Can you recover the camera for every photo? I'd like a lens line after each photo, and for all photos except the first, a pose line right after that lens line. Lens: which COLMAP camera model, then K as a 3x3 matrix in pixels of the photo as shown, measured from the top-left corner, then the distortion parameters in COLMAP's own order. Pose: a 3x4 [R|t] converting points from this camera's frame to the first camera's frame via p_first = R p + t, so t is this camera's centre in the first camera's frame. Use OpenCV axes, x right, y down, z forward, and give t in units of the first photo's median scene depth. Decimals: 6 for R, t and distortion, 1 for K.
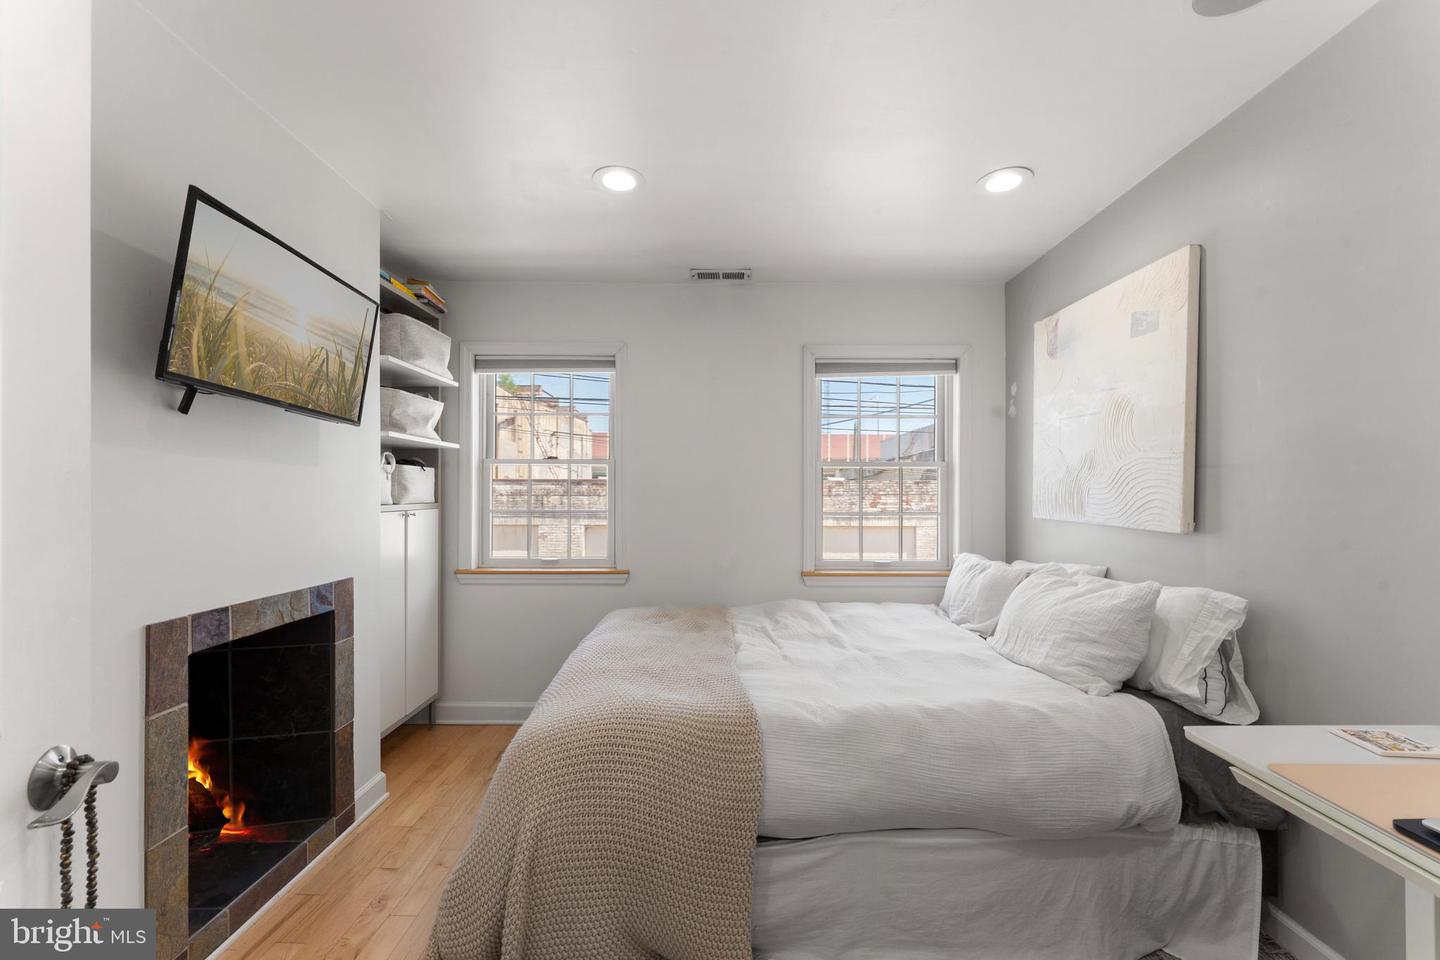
lens RADIAL K [[586.2, 0, 724.6], [0, 586.2, 487.6], [0, 0, 1]] dist [0.004257, -0.000991]
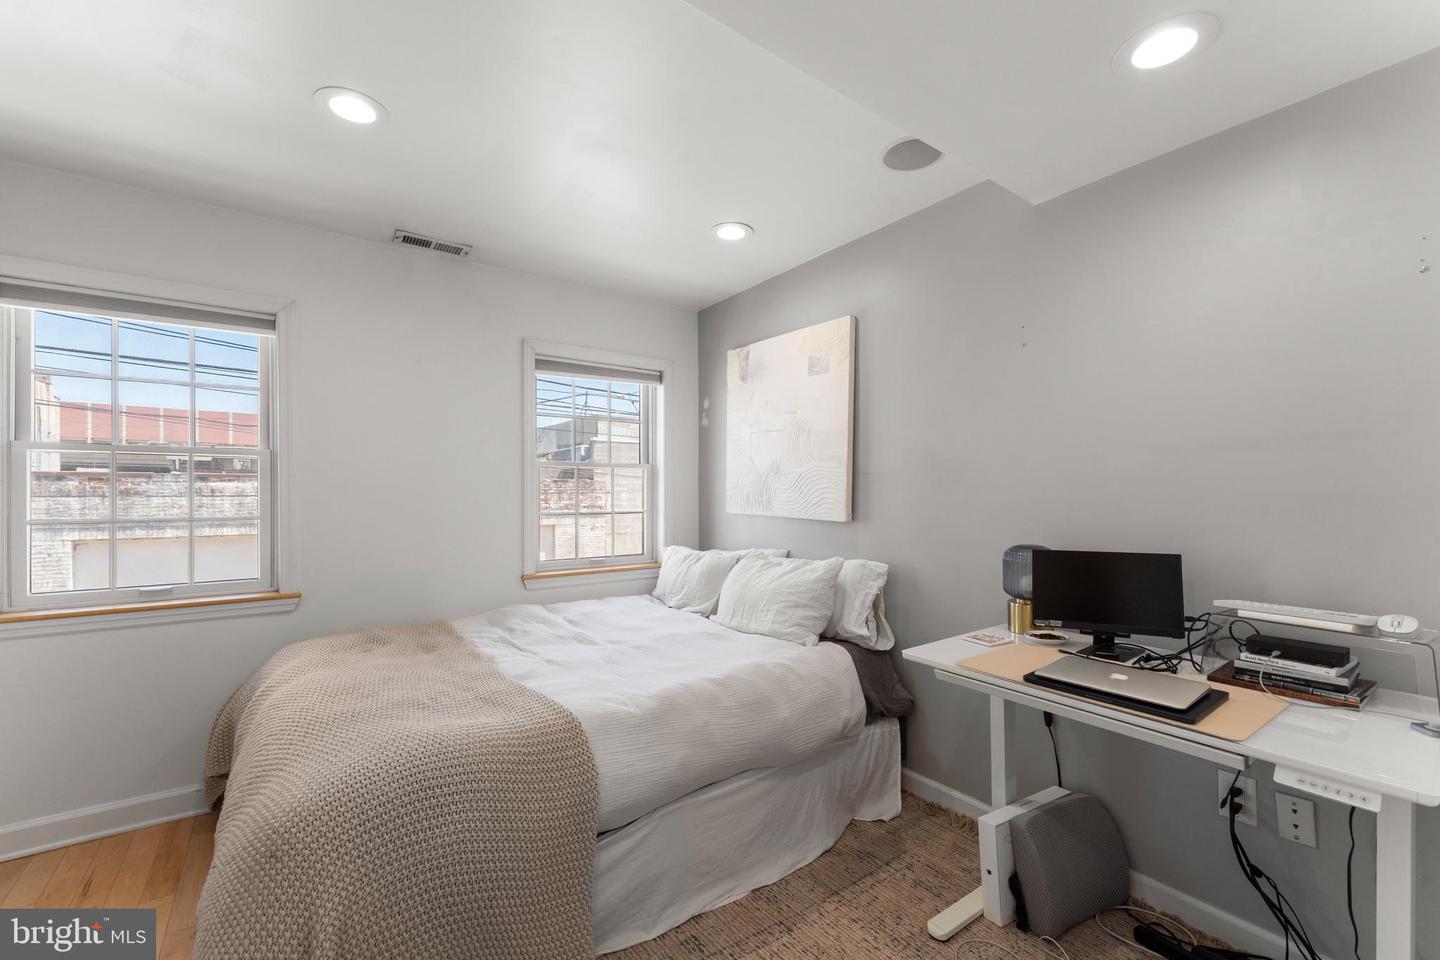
lens RADIAL K [[586.2, 0, 745.2], [0, 586.2, 486.9], [0, 0, 1]] dist [0.004257, -0.000991]
pose [[0.803652, 0.003637, 0.595089, -0.222506], [-0.004193, 0.999991, -0.000448, -0.002843], [-0.595085, -0.002135, 0.803660, 0.023604]]
